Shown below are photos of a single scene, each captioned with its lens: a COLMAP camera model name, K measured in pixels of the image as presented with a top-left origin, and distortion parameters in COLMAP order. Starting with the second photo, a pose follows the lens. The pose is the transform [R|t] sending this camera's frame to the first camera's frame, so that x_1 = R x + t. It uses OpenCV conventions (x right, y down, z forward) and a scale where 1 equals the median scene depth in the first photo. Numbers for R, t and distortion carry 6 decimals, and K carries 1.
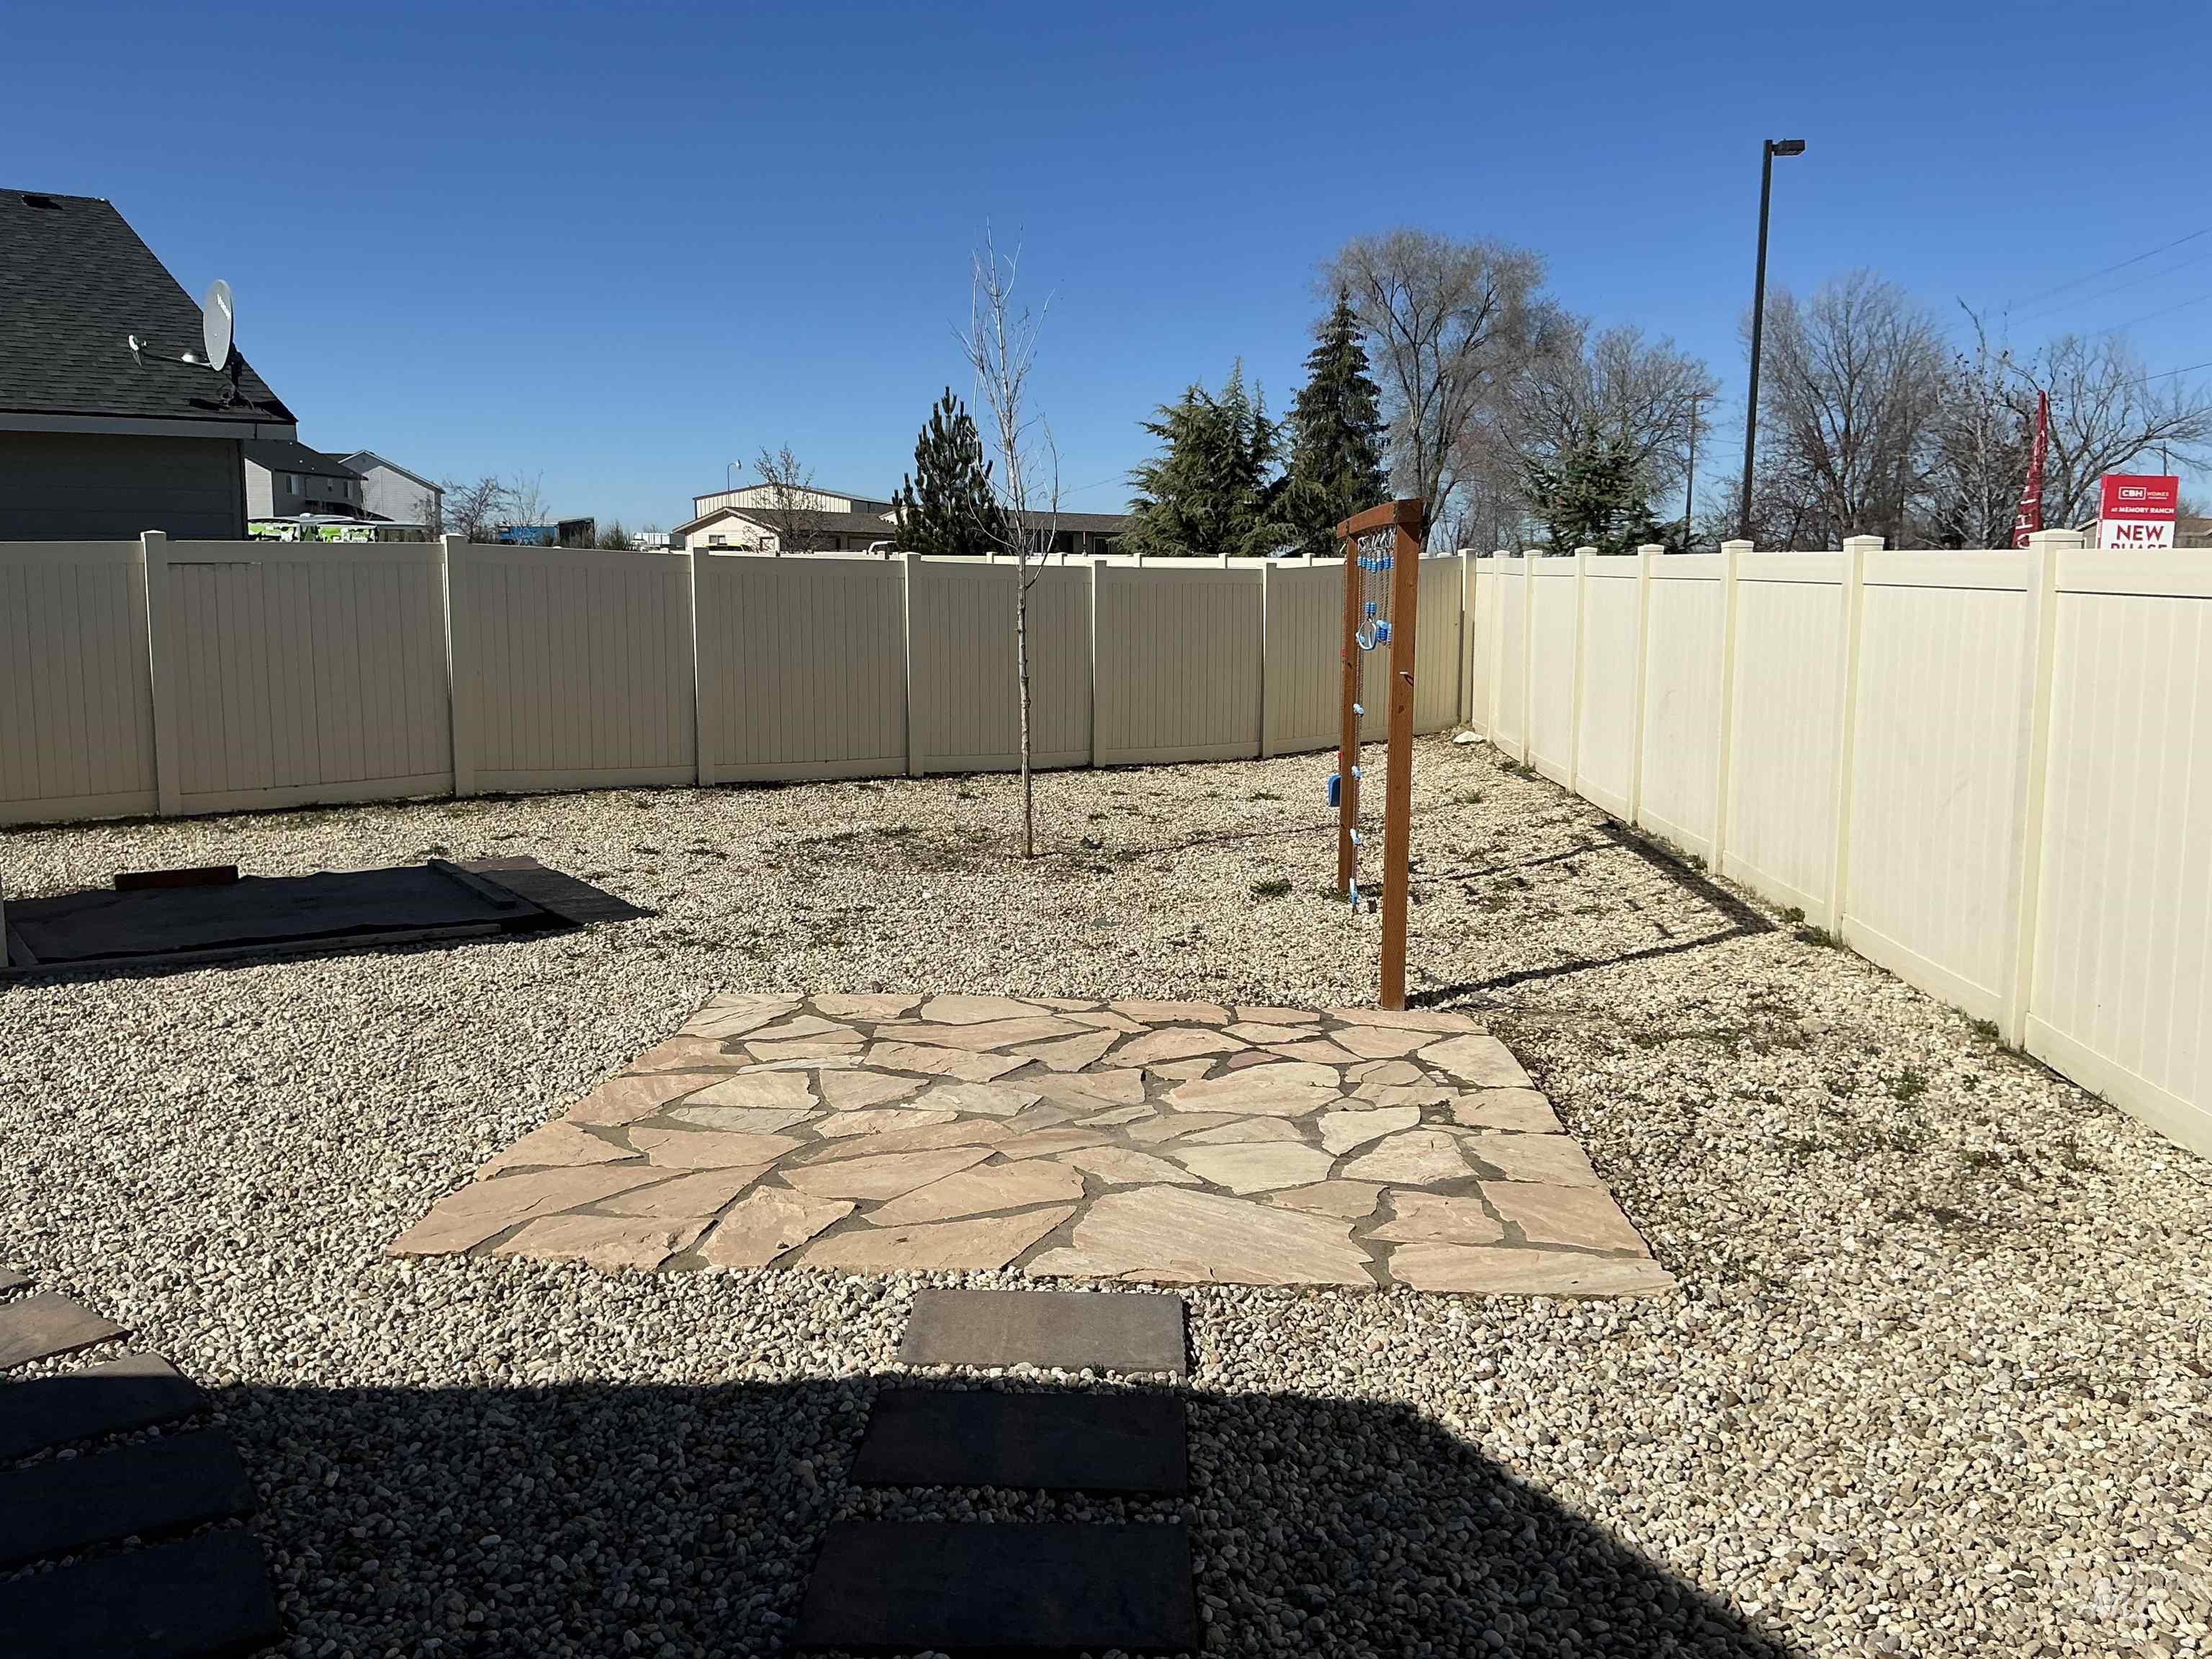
lens RADIAL K [[1829.3, 0, 1103.0], [0, 1829.3, 842.9], [0, 0, 1]] dist [-0.029886, -0.030980]
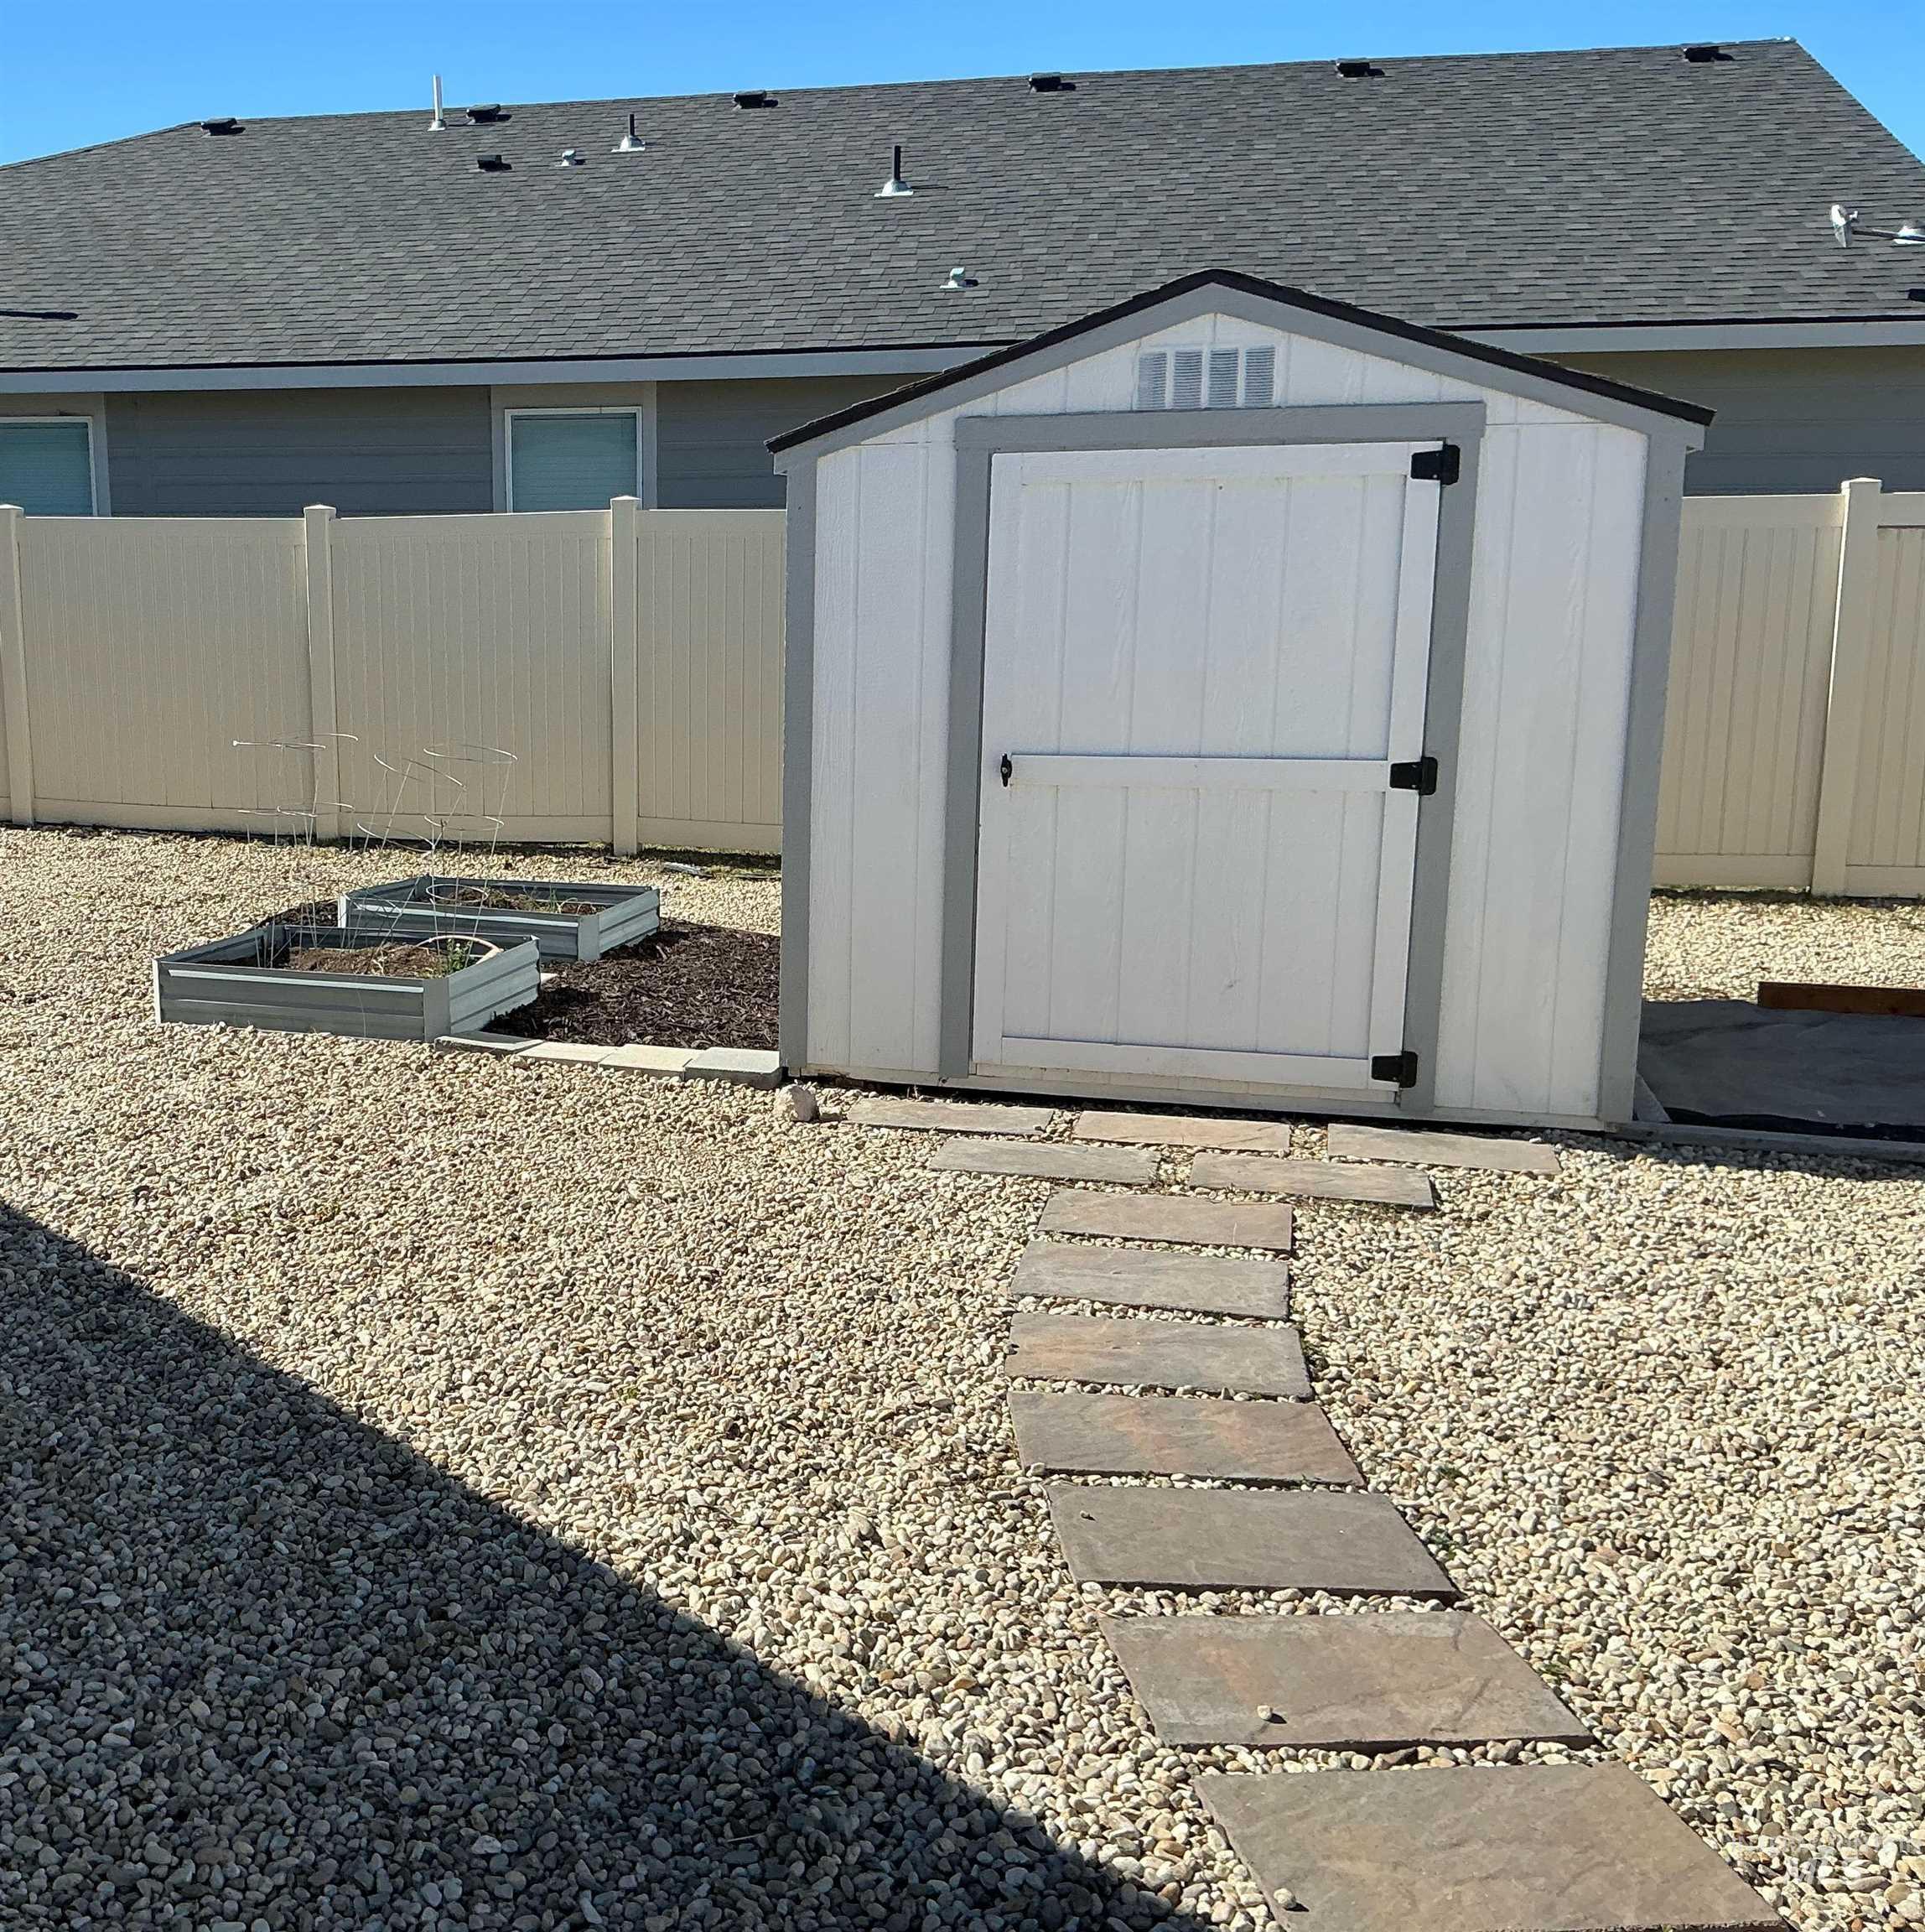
lens RADIAL K [[2122.3, 0, 958.6], [0, 2122.3, 965.4], [0, 0, 1]] dist [0.124128, 0.000000]
pose [[0.699579, 0.140608, -0.700585, -0.184225], [-0.114241, 0.989846, 0.084586, -0.023281], [0.705364, 0.020861, 0.708538, 0.201470]]
